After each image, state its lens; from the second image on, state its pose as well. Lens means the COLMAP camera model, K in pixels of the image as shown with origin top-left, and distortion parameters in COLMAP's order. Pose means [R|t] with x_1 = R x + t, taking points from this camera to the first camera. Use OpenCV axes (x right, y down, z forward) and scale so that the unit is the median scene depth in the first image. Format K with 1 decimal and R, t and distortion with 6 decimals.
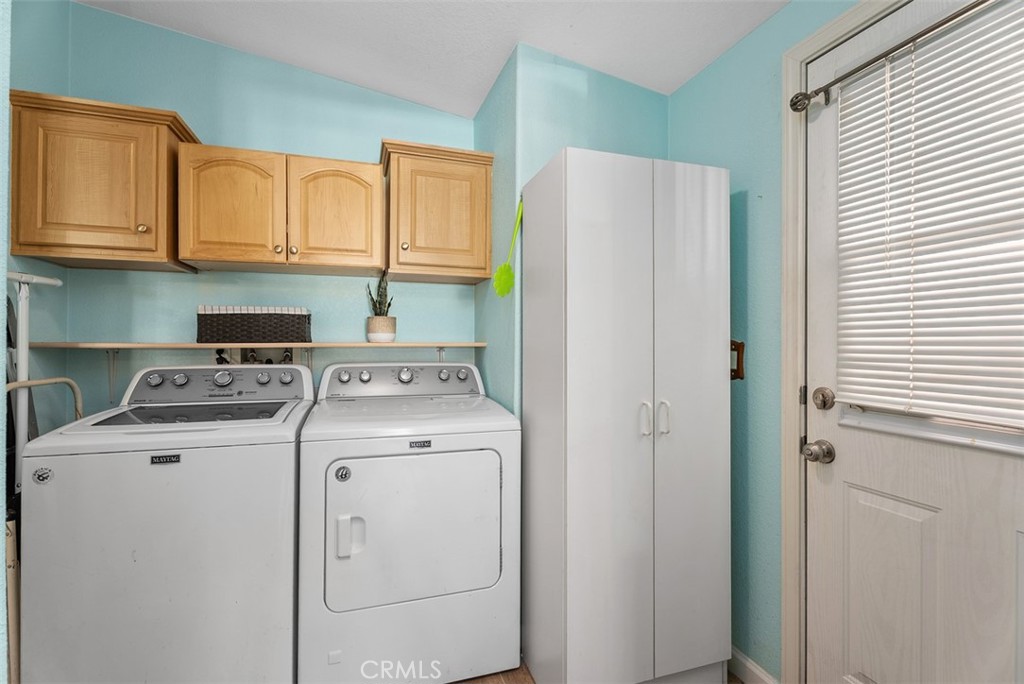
lens RADIAL K [[473.1, 0, 509.5], [0, 473.1, 333.9], [0, 0, 1]] dist [0.004396, -0.004815]
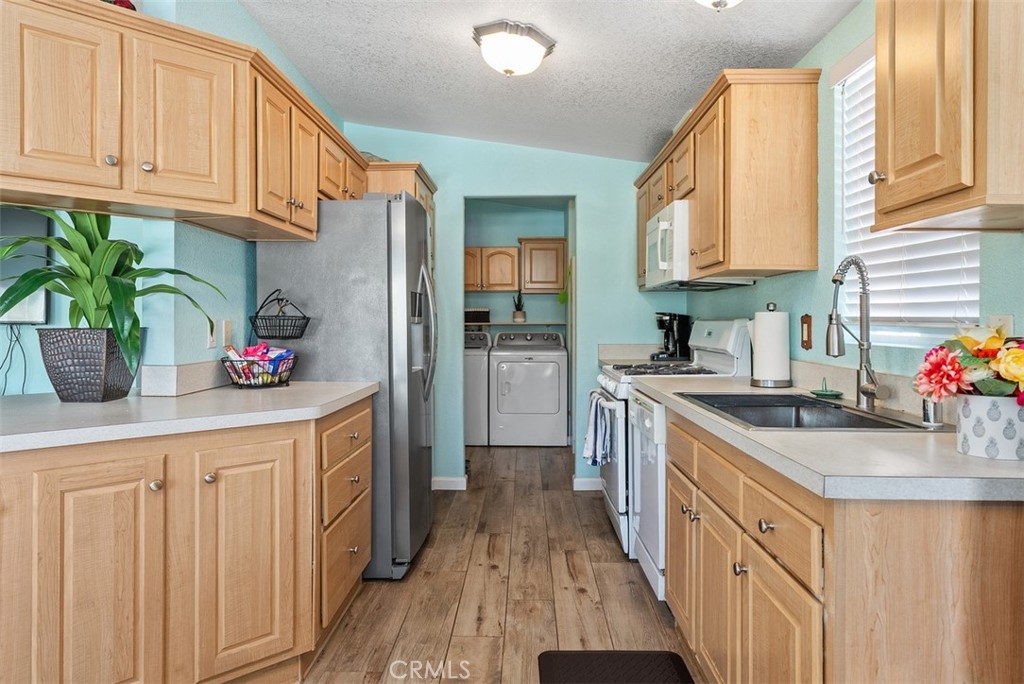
lens RADIAL K [[662.5, 0, 513.1], [0, 662.5, 322.6], [0, 0, 1]] dist [-0.009475, 0.002713]
pose [[0.942618, 0.000019, -0.333874, 0.795714], [0.007071, 0.999775, 0.020019, -0.047728], [0.333799, -0.021232, 0.942405, -2.090117]]
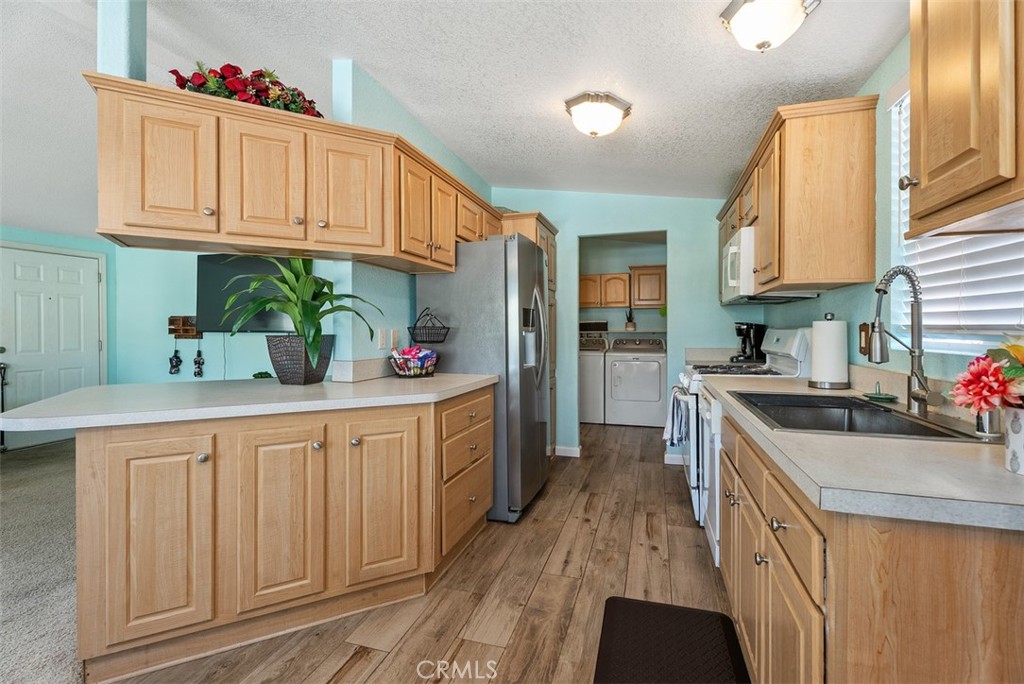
lens RADIAL K [[473.1, 0, 509.5], [0, 473.1, 333.9], [0, 0, 1]] dist [0.004396, -0.004815]
pose [[0.814069, 0.001807, -0.580765, 0.875555], [0.014269, 0.999631, 0.023111, -0.044513], [0.580593, -0.027101, 0.813743, -1.941968]]
